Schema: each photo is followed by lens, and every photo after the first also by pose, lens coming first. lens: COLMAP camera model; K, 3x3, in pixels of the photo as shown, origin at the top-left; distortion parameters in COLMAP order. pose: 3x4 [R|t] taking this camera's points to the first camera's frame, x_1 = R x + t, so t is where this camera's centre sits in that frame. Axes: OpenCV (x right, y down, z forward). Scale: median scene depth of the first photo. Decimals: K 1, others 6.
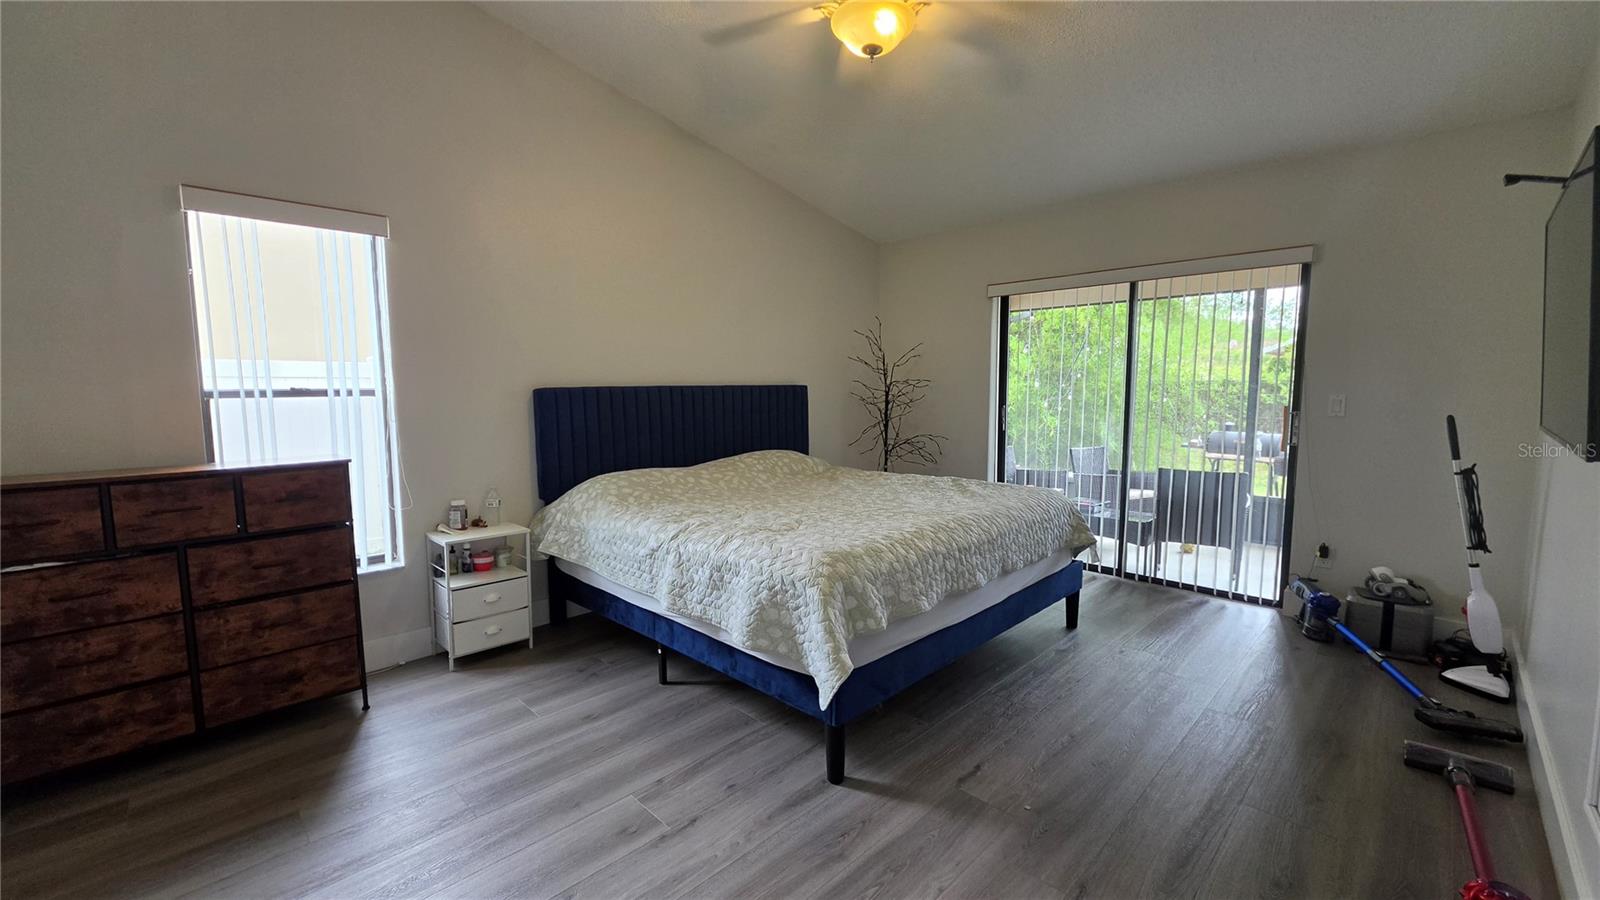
lens RADIAL K [[639.7, 0, 810.0], [0, 639.7, 453.2], [0, 0, 1]] dist [-0.000702, -0.000148]
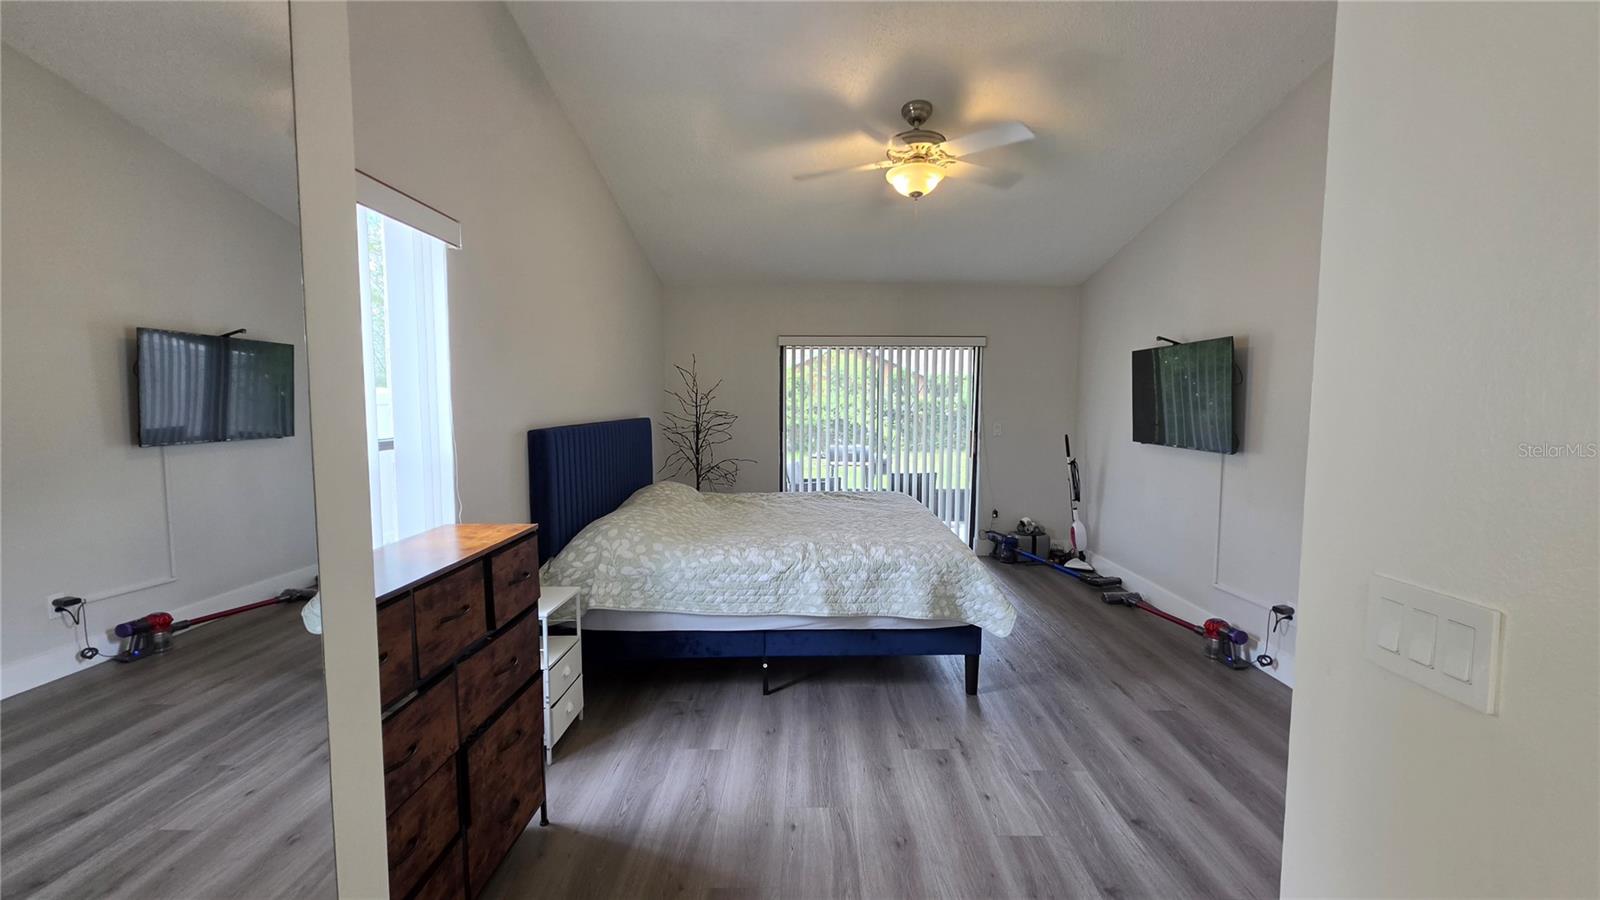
lens RADIAL K [[639.7, 0, 810.0], [0, 639.7, 453.2], [0, 0, 1]] dist [-0.000702, -0.000148]
pose [[0.710521, -0.047991, 0.702038, -0.985604], [0.066920, 0.997758, 0.000478, -0.056761], [-0.700487, 0.046641, 0.712139, 0.141062]]
